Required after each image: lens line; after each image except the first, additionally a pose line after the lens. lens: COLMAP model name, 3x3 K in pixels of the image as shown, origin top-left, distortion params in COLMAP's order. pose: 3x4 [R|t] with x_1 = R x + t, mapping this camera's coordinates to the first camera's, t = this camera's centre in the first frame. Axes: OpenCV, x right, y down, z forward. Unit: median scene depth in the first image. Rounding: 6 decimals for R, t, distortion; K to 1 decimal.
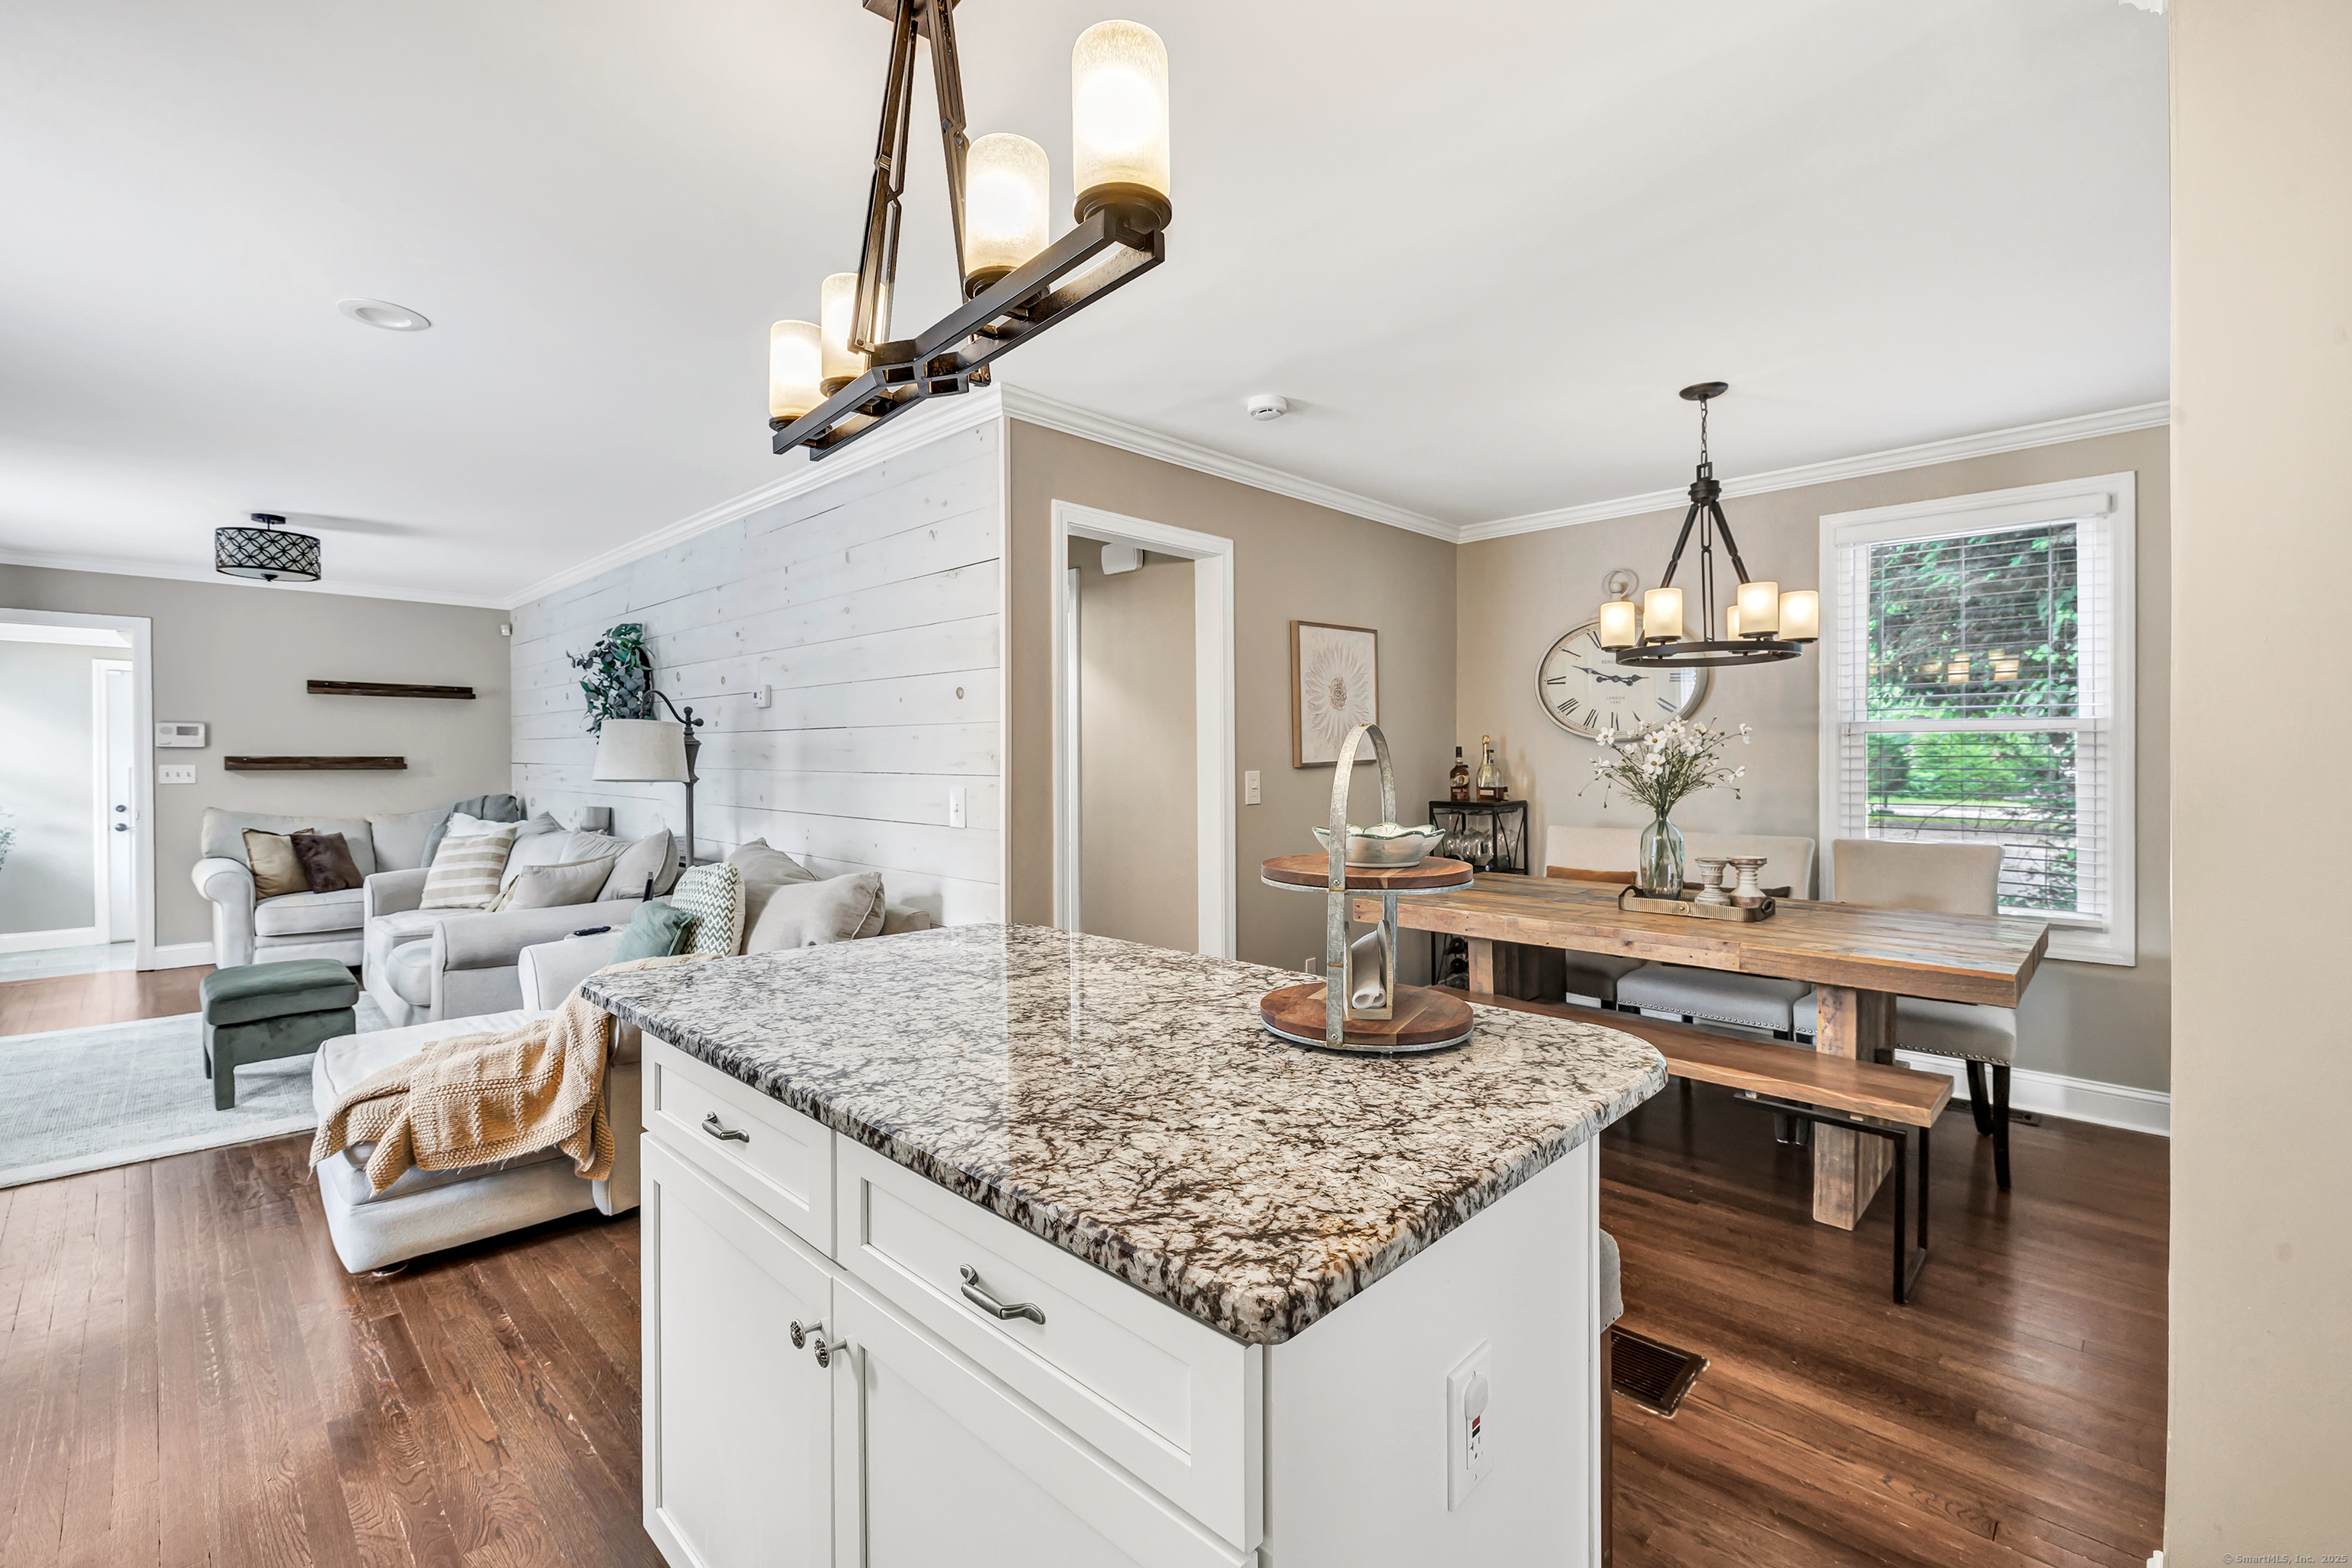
lens RADIAL K [[1030.9, 0, 1130.5], [0, 1030.9, 740.0], [0, 0, 1]] dist [0.001877, 0.000298]
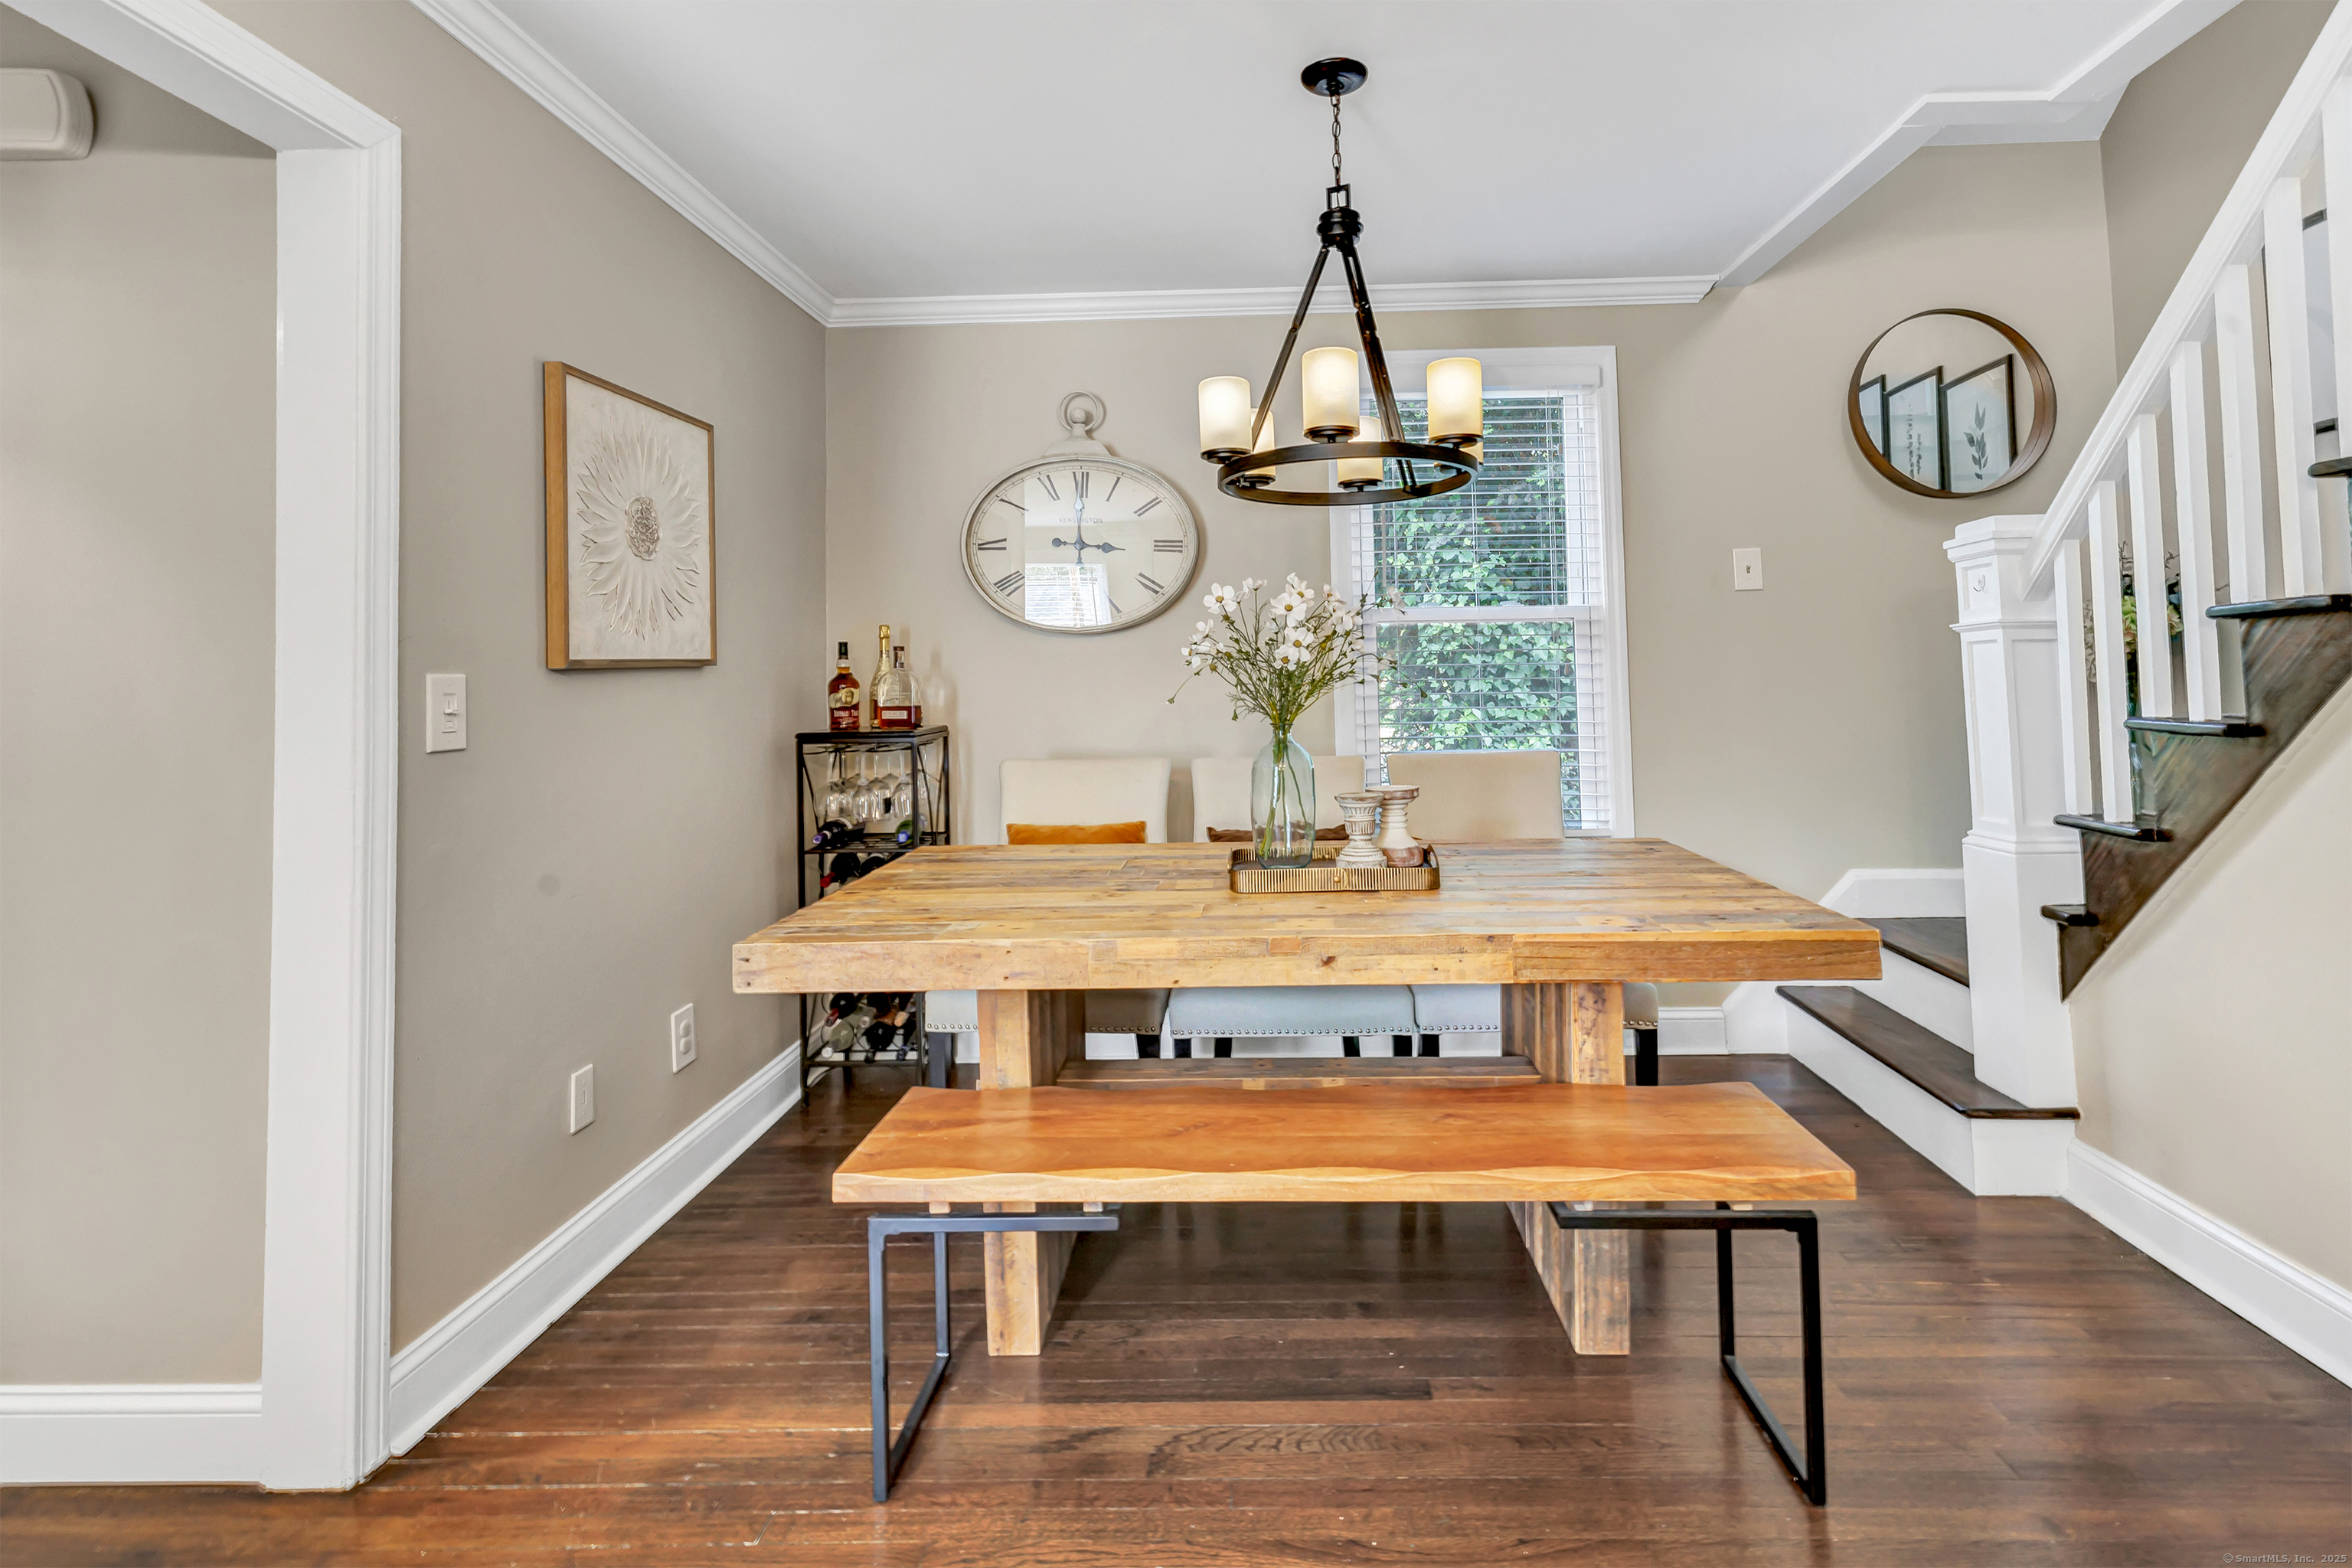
lens RADIAL K [[1017.3, 0, 1179.1], [0, 1017.3, 648.2], [0, 0, 1]] dist [0.003030, 0.000453]
pose [[0.690772, 0.023271, 0.722699, 0.022354], [0.003317, 0.999369, -0.035350, 0.035433], [-0.723065, 0.026816, 0.690259, 0.485257]]
